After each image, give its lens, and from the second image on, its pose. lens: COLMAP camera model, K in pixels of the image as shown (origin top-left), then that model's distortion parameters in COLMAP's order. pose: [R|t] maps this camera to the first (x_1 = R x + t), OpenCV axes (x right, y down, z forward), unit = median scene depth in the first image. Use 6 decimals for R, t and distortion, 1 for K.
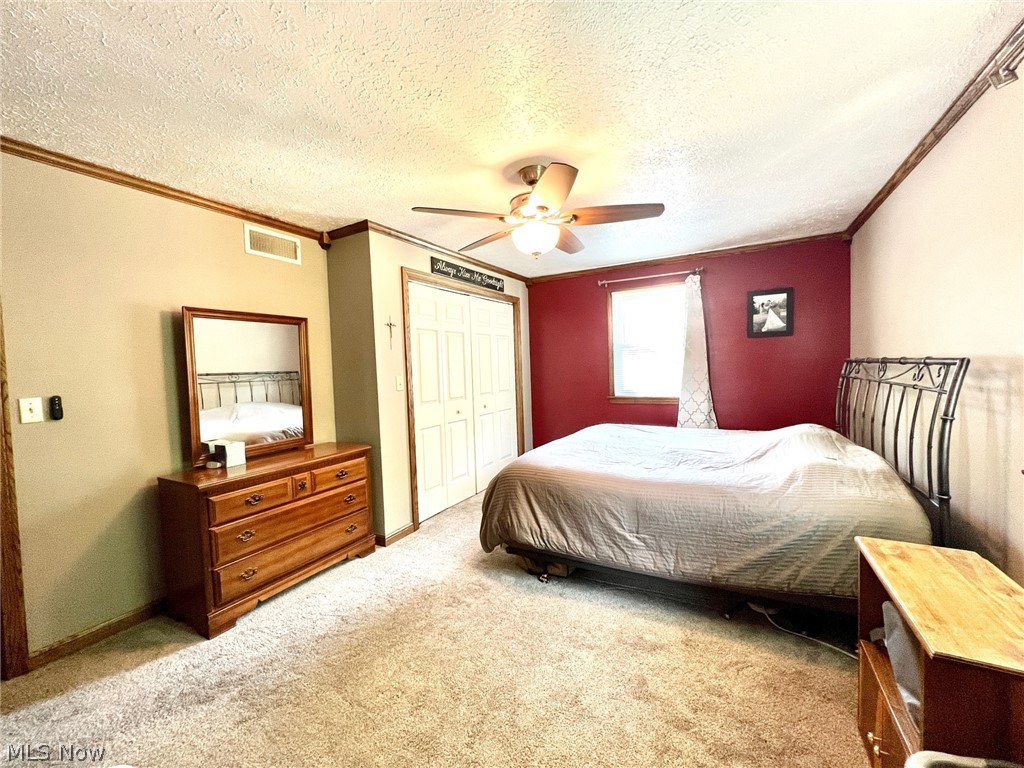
lens RADIAL K [[409.9, 0, 509.9], [0, 409.9, 386.2], [0, 0, 1]] dist [-0.000855, -0.000630]
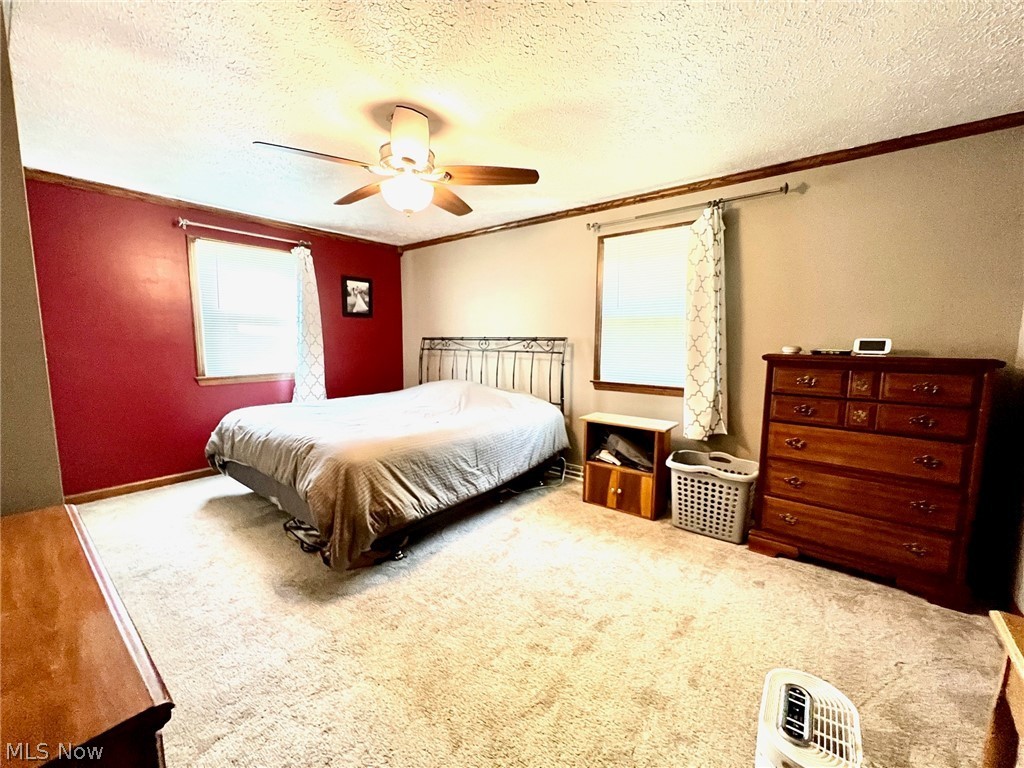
lens RADIAL K [[409.1, 0, 509.3], [0, 409.1, 384.6], [0, 0, 1]] dist [0.001016, 0.000021]
pose [[0.174483, -0.078809, 0.981501, -0.497180], [0.039107, 0.996560, 0.073066, 0.006852], [-0.983883, 0.025635, 0.176964, 0.363156]]
